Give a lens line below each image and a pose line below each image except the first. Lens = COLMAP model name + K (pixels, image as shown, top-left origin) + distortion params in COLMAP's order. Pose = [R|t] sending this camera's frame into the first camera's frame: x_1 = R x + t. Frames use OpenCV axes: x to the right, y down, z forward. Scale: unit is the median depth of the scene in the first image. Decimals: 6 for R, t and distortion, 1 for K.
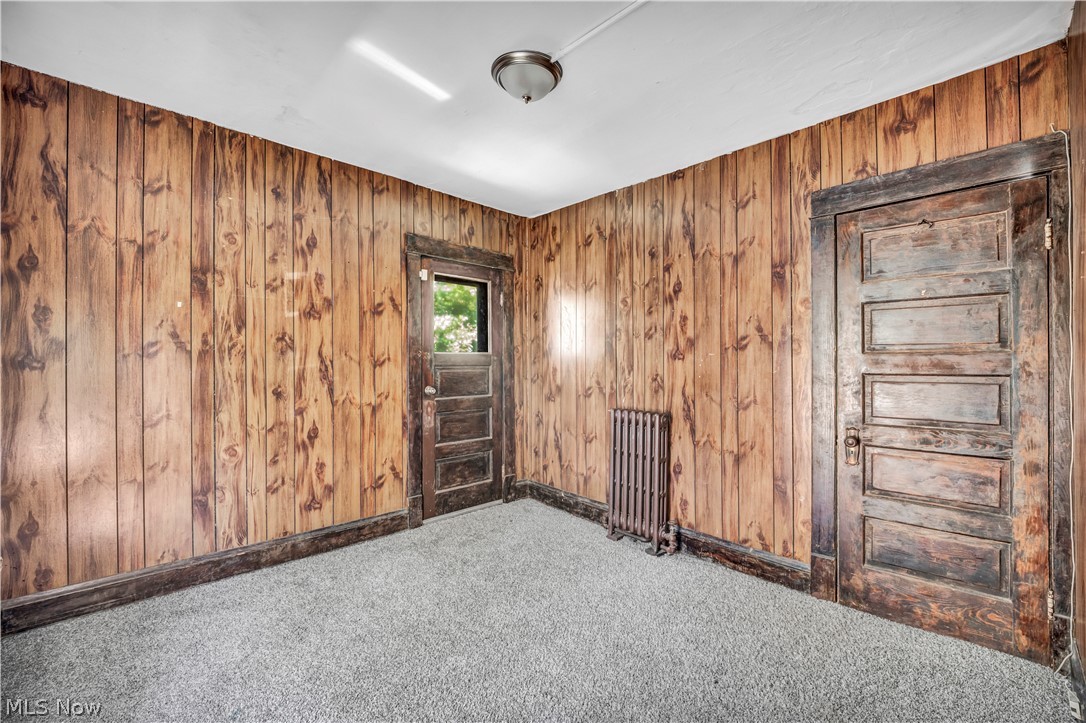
lens RADIAL K [[460.5, 0, 542.1], [0, 460.5, 363.2], [0, 0, 1]] dist [0.003717, -0.005595]
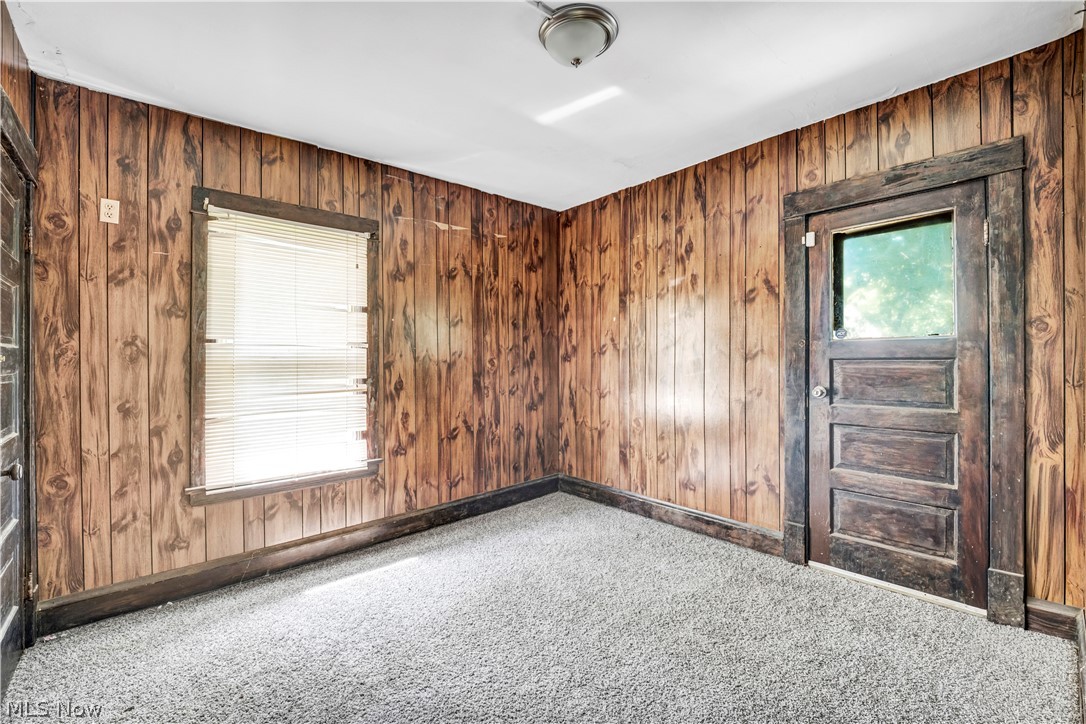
lens RADIAL K [[460.5, 0, 541.5], [0, 460.5, 356.3], [0, 0, 1]] dist [0.003717, -0.005595]
pose [[-0.037283, -0.004313, -0.999295, 0.627408], [0.011433, 0.999923, -0.004742, -0.000547], [0.999239, -0.011602, -0.037230, 0.696487]]
